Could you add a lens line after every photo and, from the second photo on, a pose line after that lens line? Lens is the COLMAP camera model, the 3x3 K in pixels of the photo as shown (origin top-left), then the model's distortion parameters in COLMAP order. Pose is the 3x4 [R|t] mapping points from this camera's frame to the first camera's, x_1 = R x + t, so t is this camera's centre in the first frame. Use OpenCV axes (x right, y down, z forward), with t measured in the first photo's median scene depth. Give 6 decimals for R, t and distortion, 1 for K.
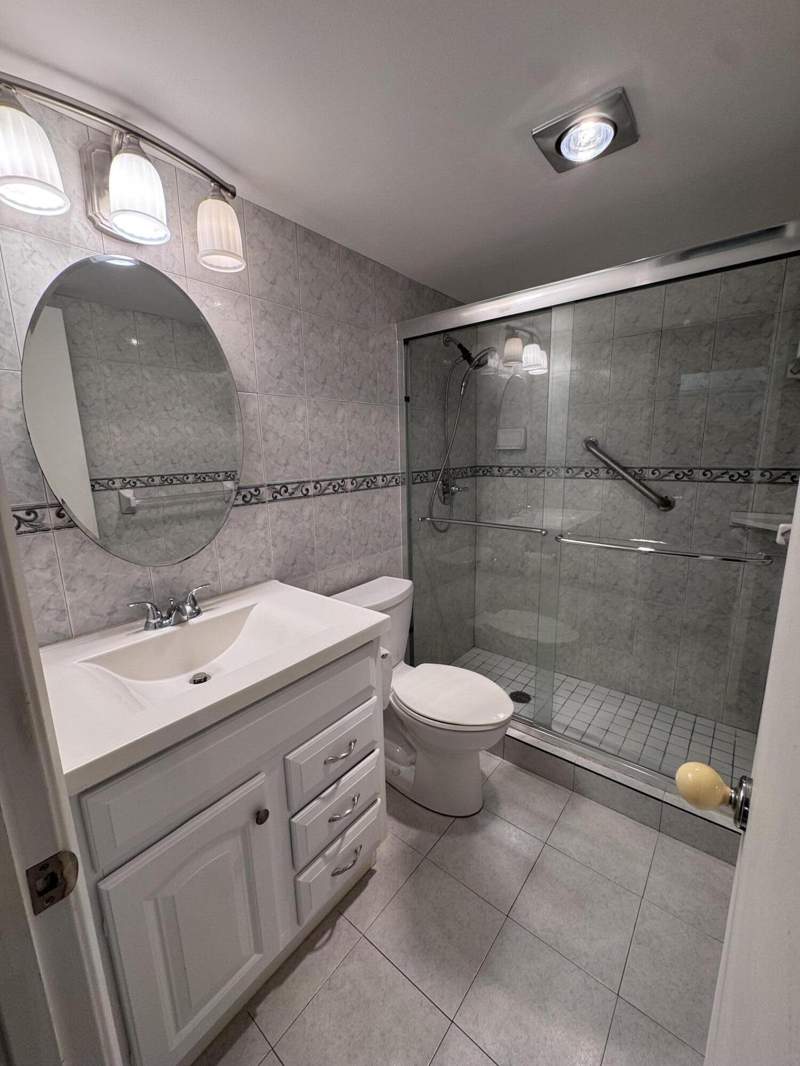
lens RADIAL K [[424.8, 0, 401.1], [0, 424.8, 531.6], [0, 0, 1]] dist [-0.000707, 0.000227]
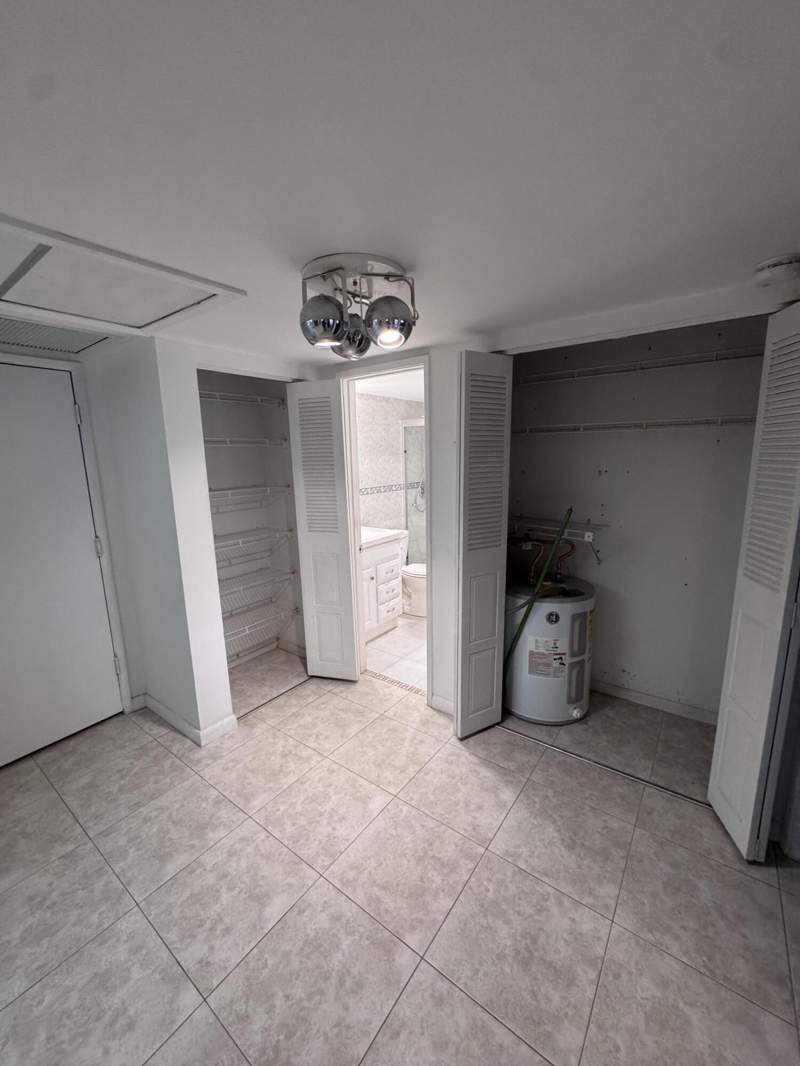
lens RADIAL K [[424.8, 0, 403.7], [0, 424.8, 538.3], [0, 0, 1]] dist [-0.000707, 0.000227]
pose [[0.998700, -0.007430, 0.050430, -0.113432], [0.007372, 0.999972, 0.001348, 0.150274], [-0.050439, -0.000974, 0.998727, -1.284062]]
